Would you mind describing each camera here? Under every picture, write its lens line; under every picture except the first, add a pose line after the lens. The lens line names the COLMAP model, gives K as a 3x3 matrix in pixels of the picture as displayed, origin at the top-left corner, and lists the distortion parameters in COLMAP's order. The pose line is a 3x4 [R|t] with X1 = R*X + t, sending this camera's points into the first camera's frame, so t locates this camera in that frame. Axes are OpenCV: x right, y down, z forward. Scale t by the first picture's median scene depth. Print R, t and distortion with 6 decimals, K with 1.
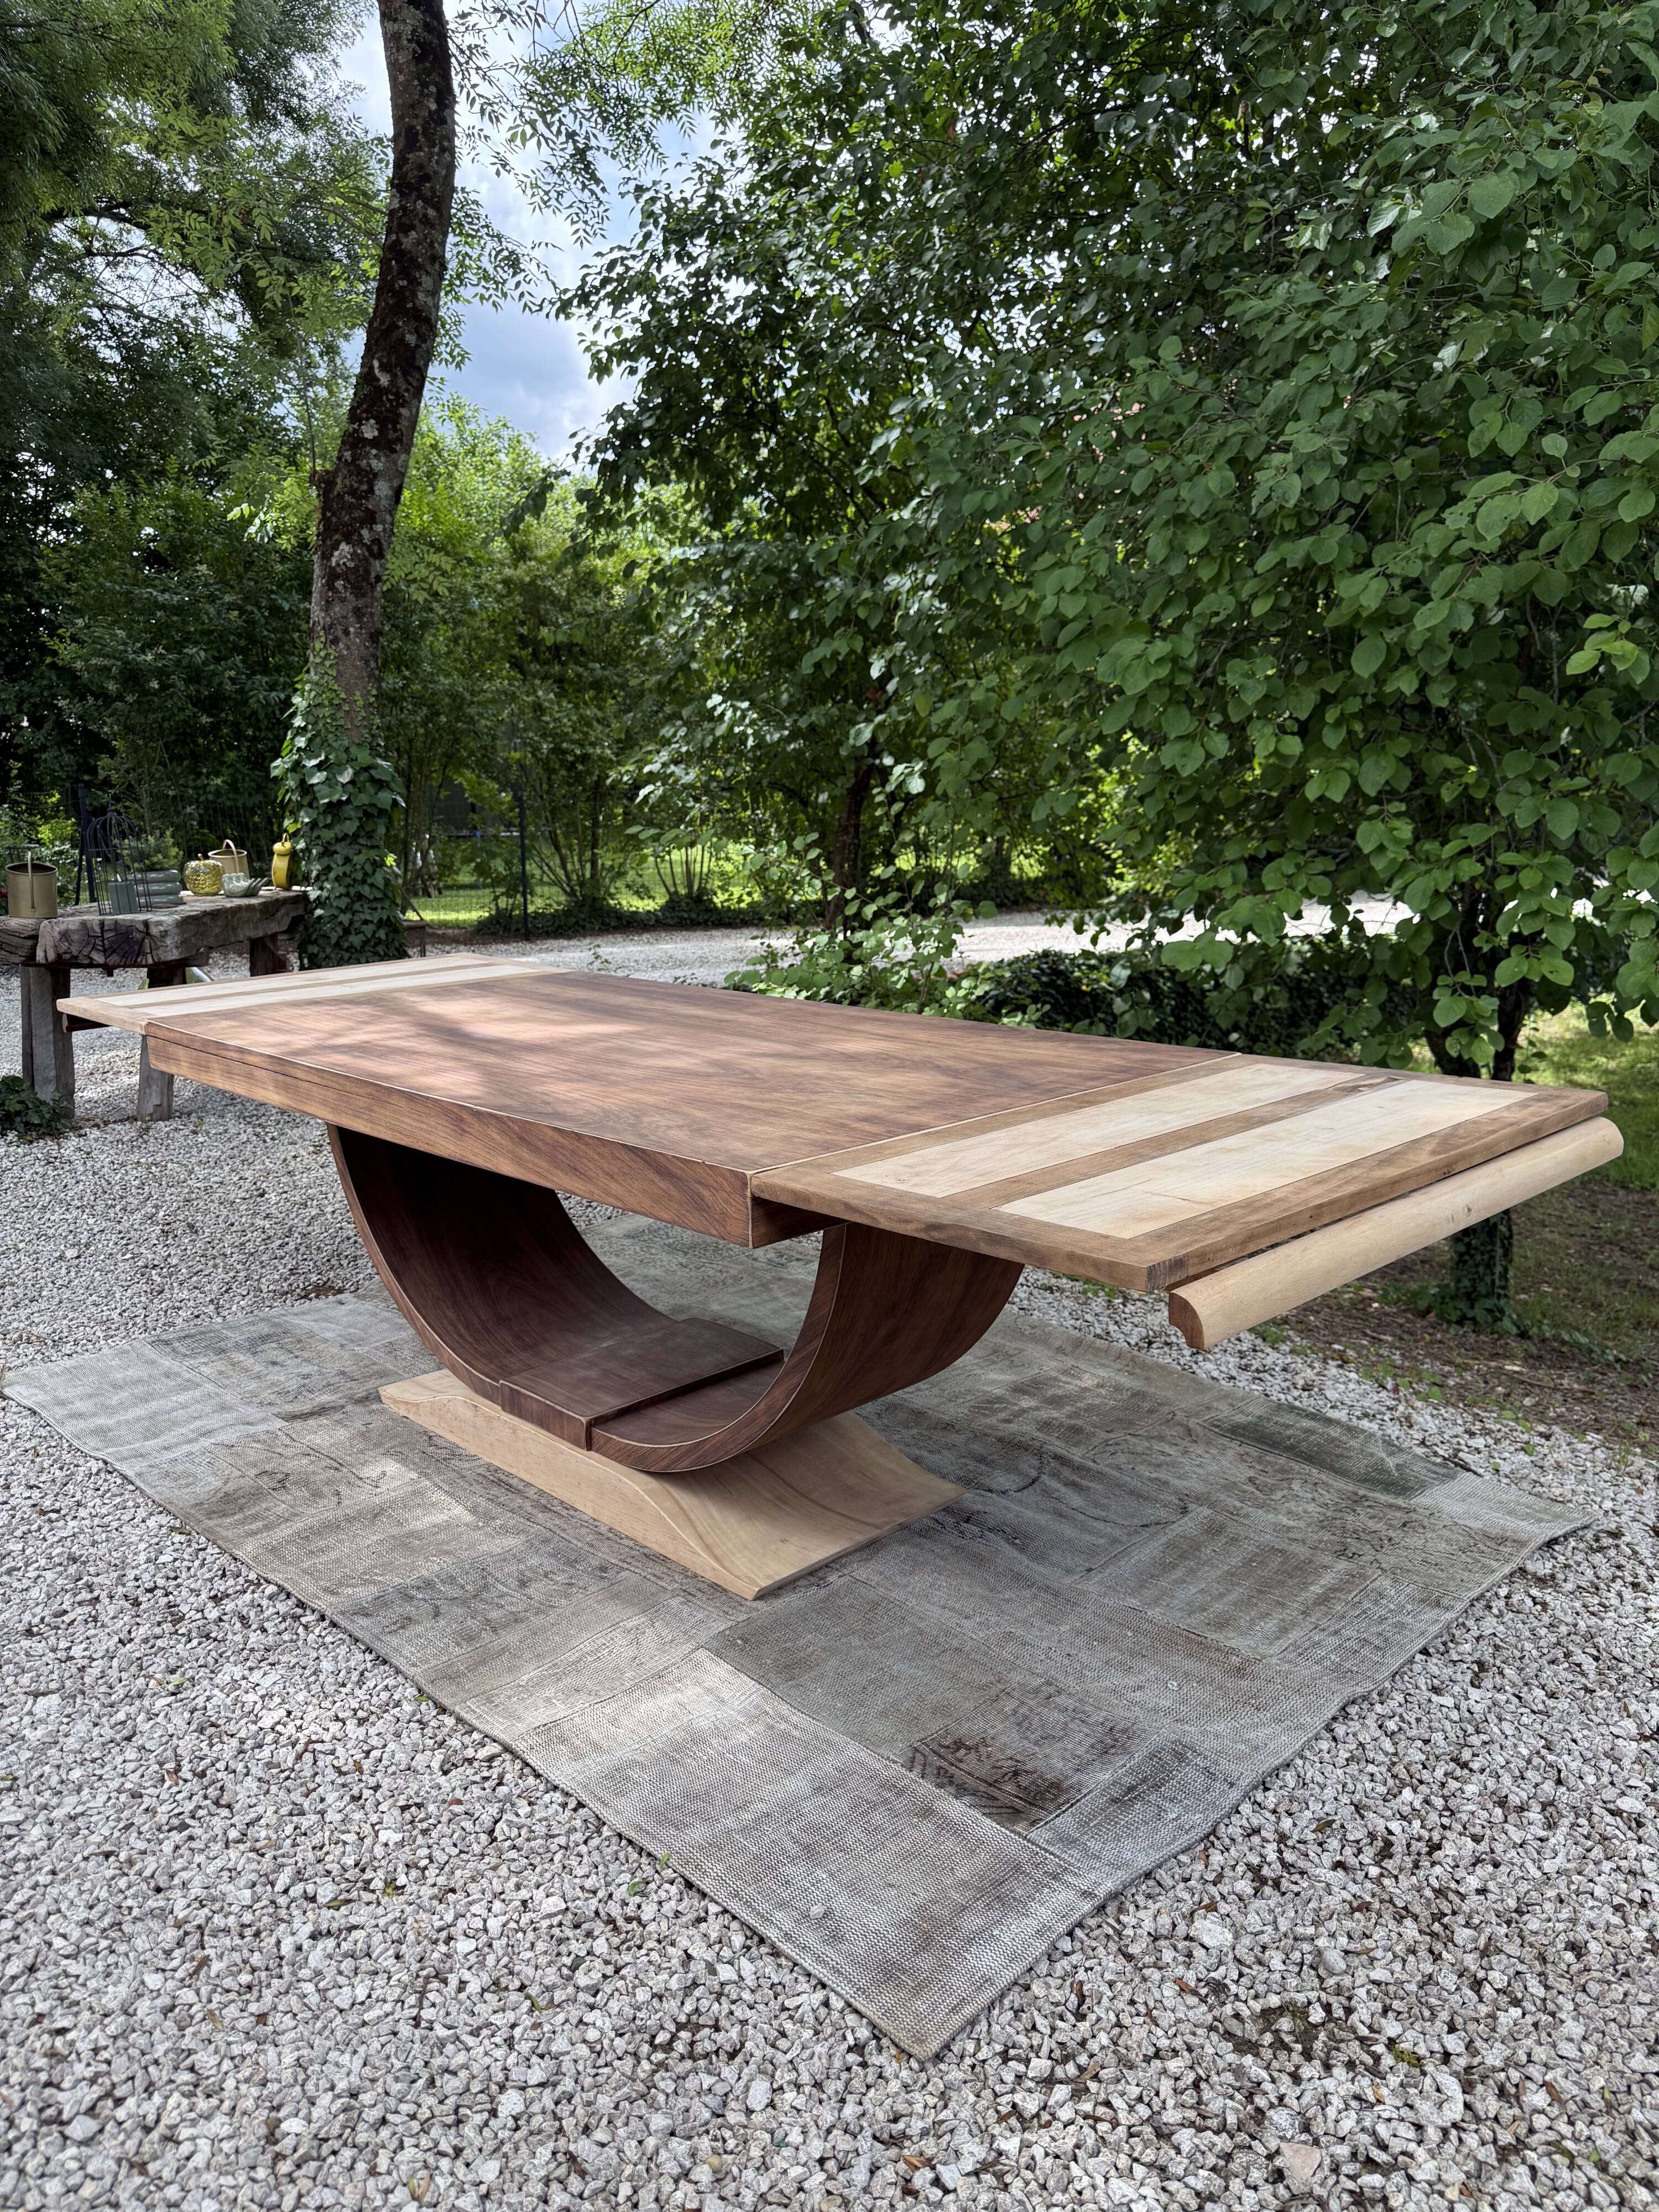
lens RADIAL K [[1565.7, 0, 811.4], [0, 1565.7, 1103.9], [0, 0, 1]] dist [0.029589, -0.037124]
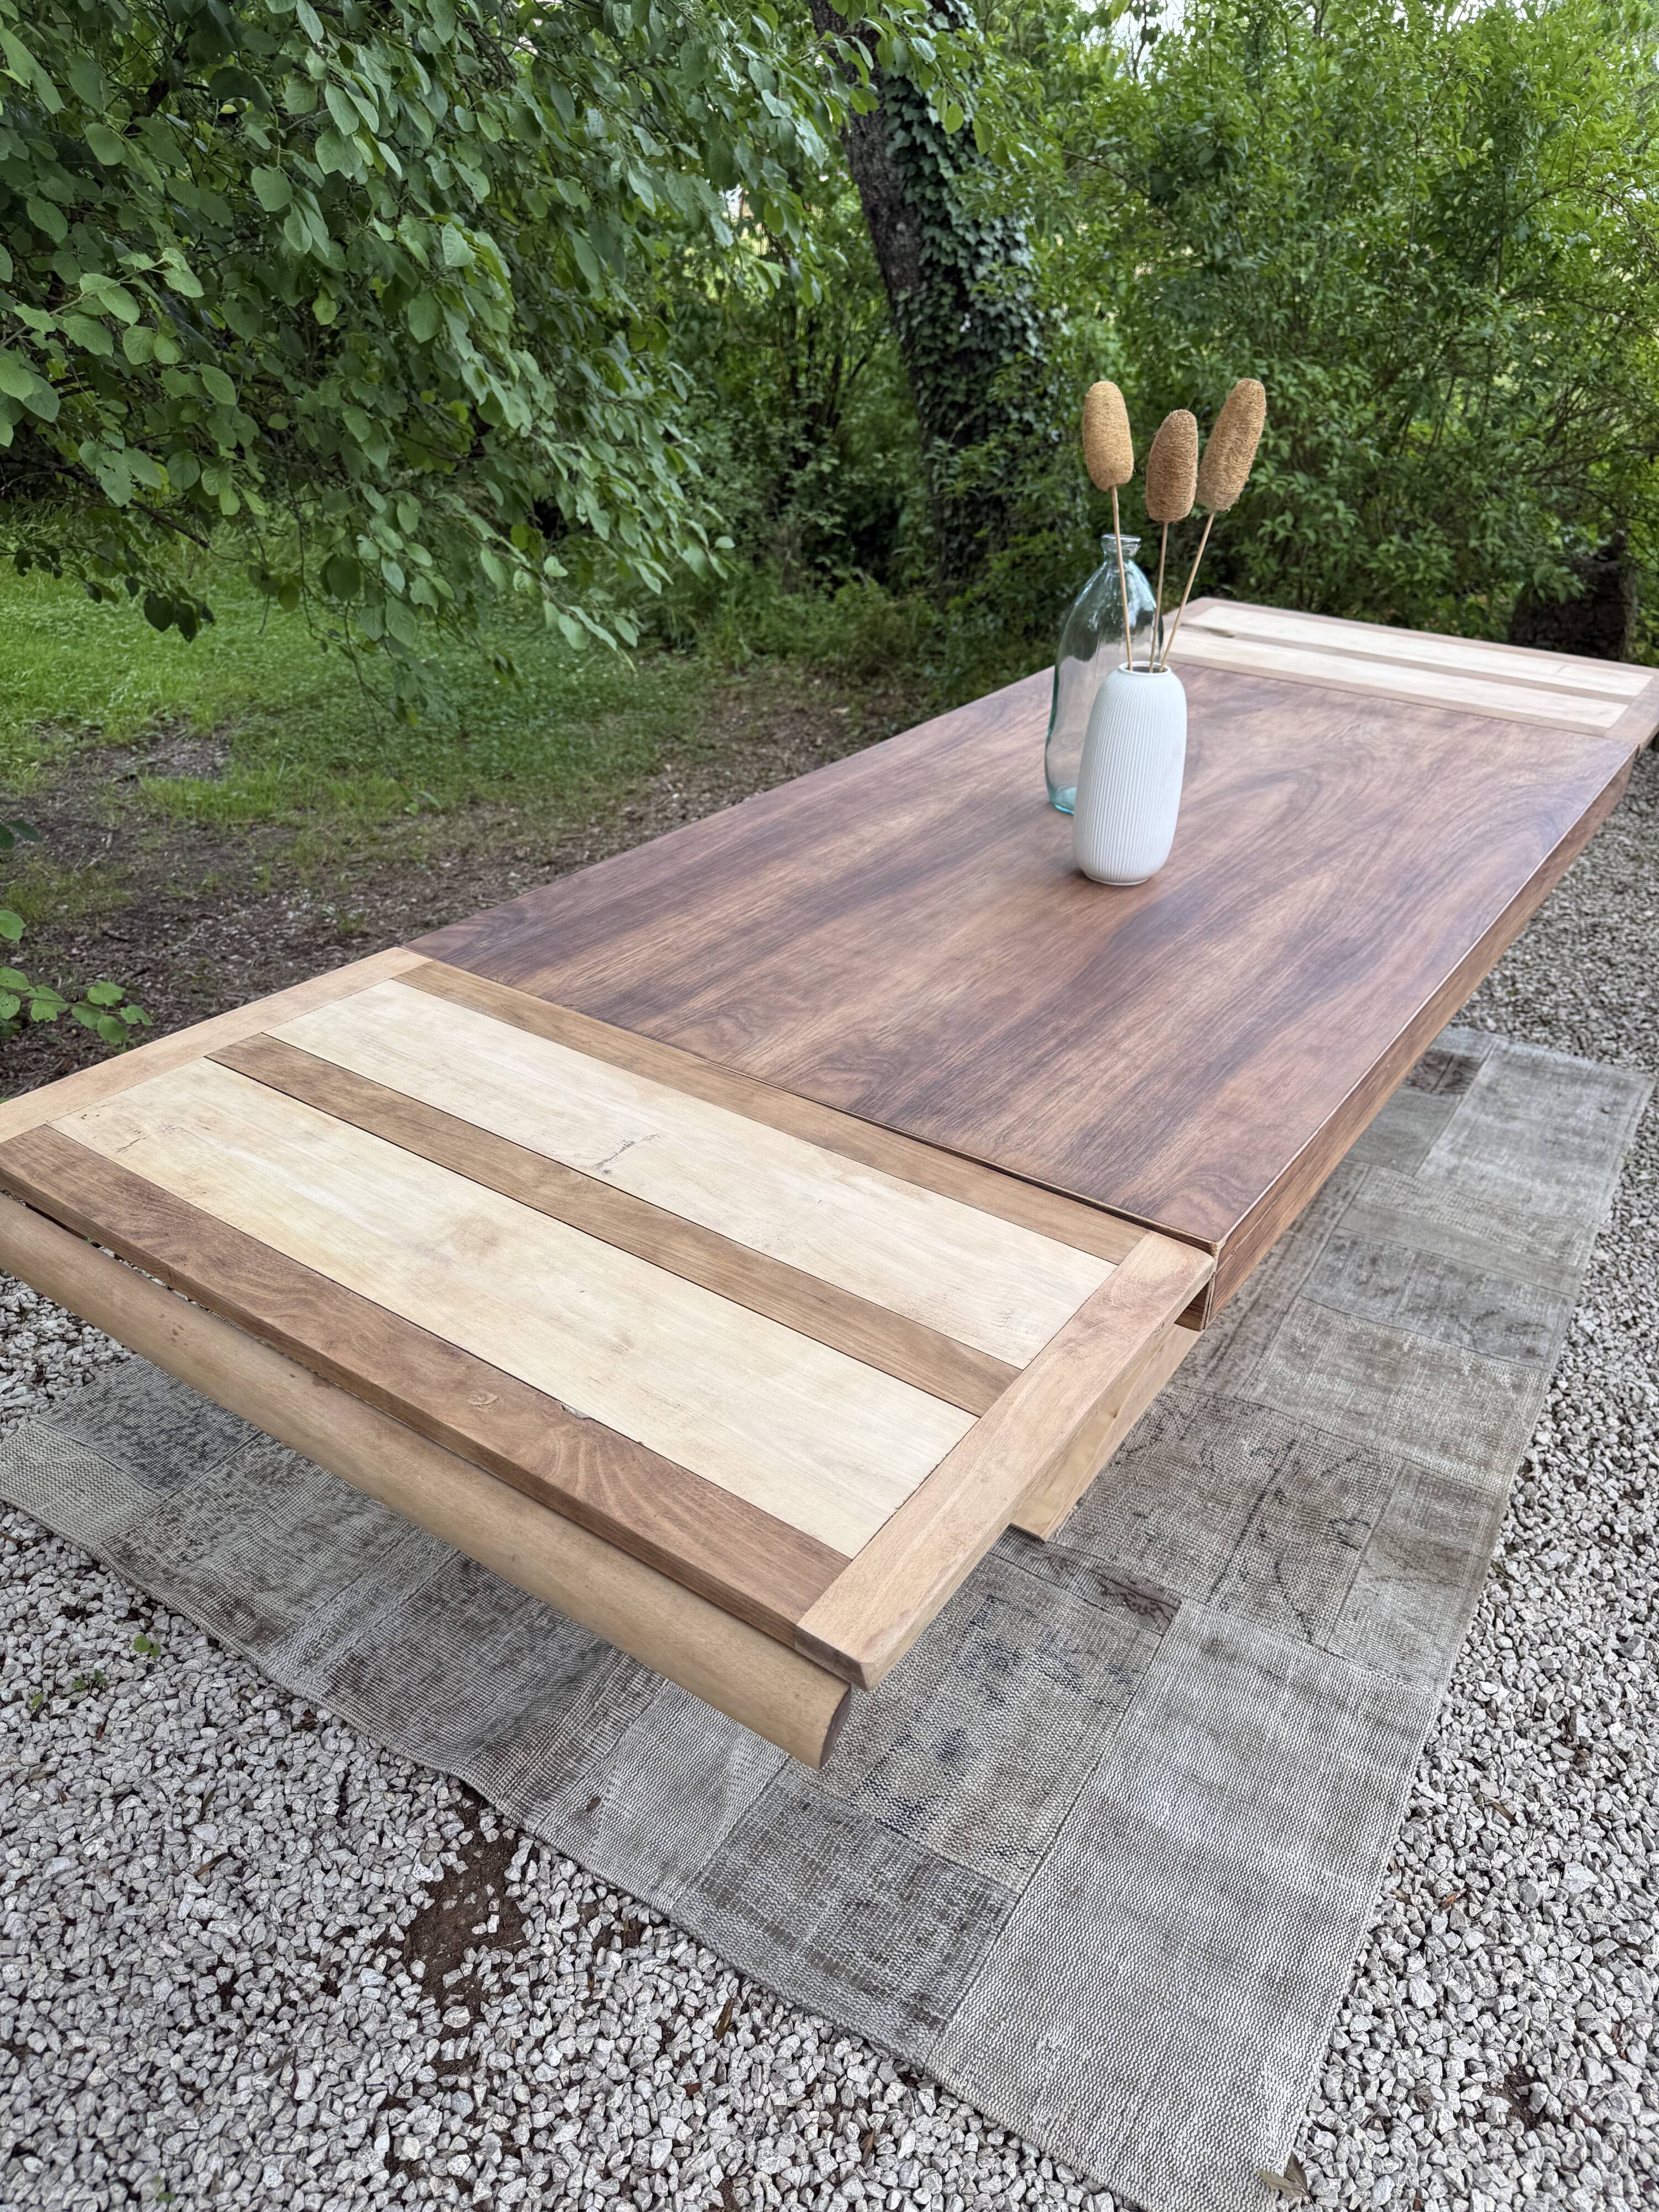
lens RADIAL K [[1569.1, 0, 833.4], [0, 1569.1, 1098.7], [0, 0, 1]] dist [0.024341, -0.030431]
pose [[-0.224969, -0.468665, 0.854249, -1.156596], [0.177091, 0.842454, 0.508831, -0.505036], [-0.958138, 0.265751, -0.106529, 1.752682]]
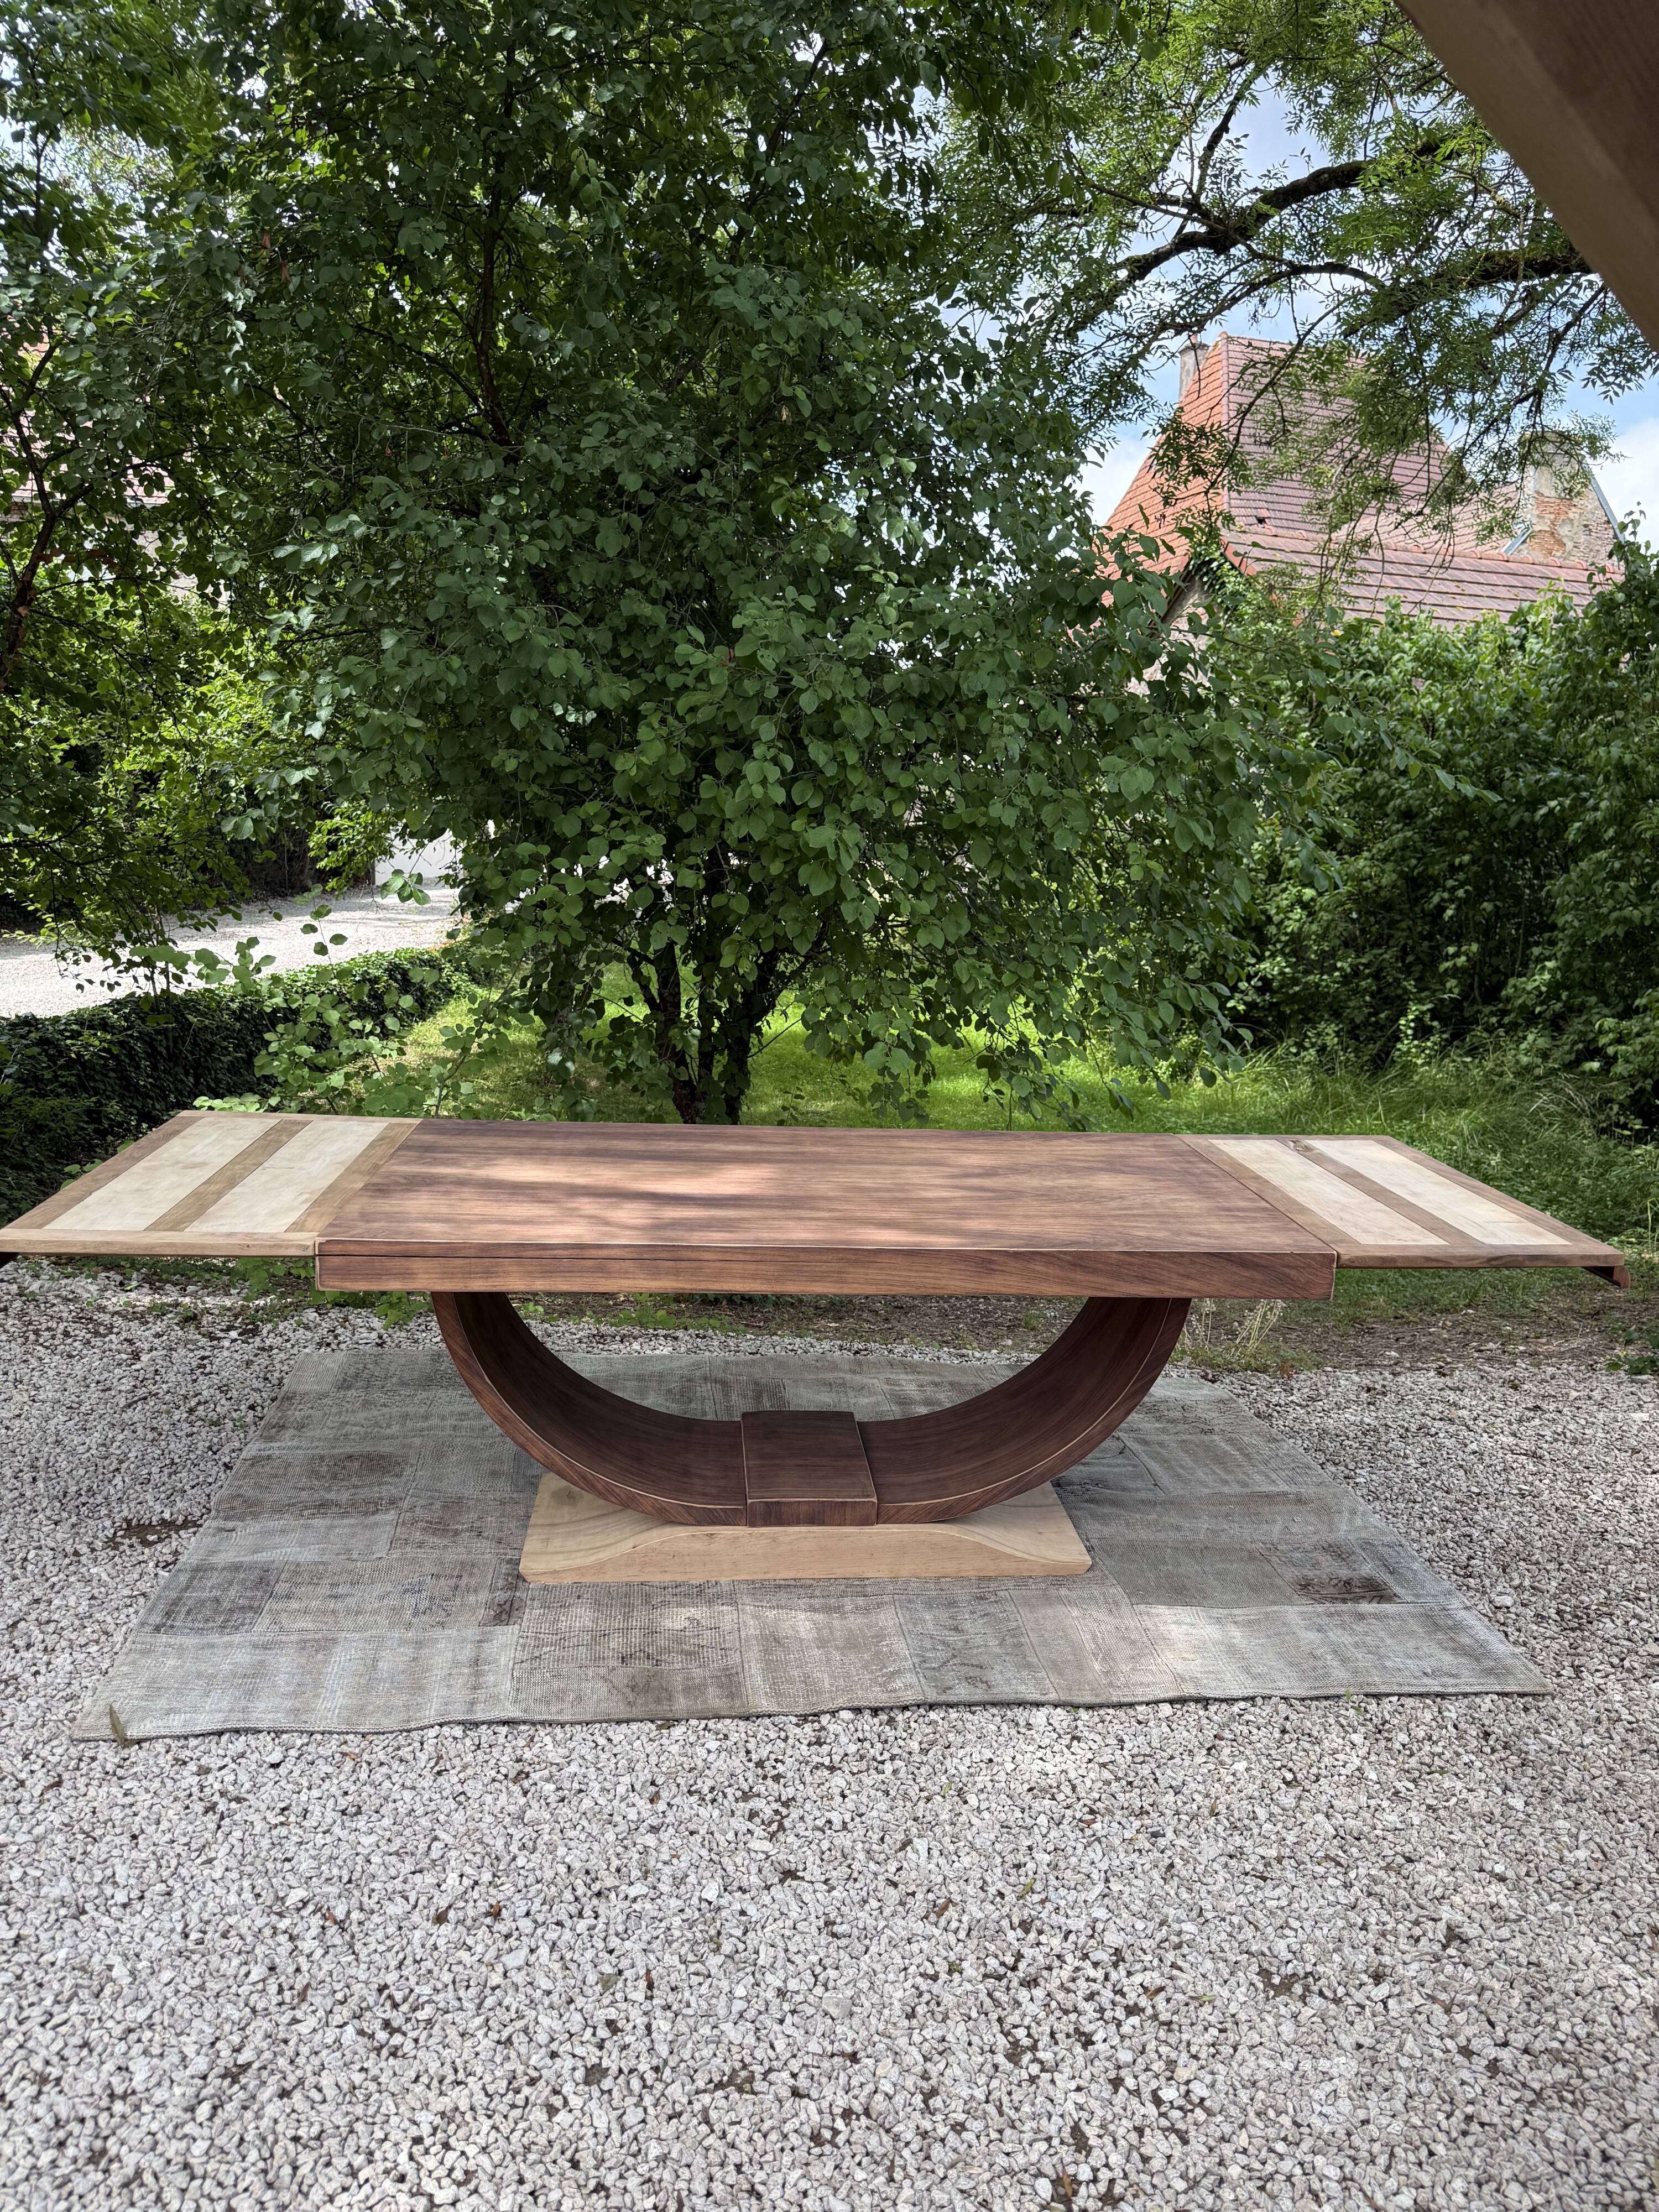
lens RADIAL K [[1569.1, 0, 833.4], [0, 1569.1, 1098.7], [0, 0, 1]] dist [0.024341, -0.030431]
pose [[0.613994, -0.104249, 0.782396, -1.420867], [0.107179, 0.993070, 0.048210, -0.218241], [-0.782000, 0.054256, 0.620912, 0.348233]]
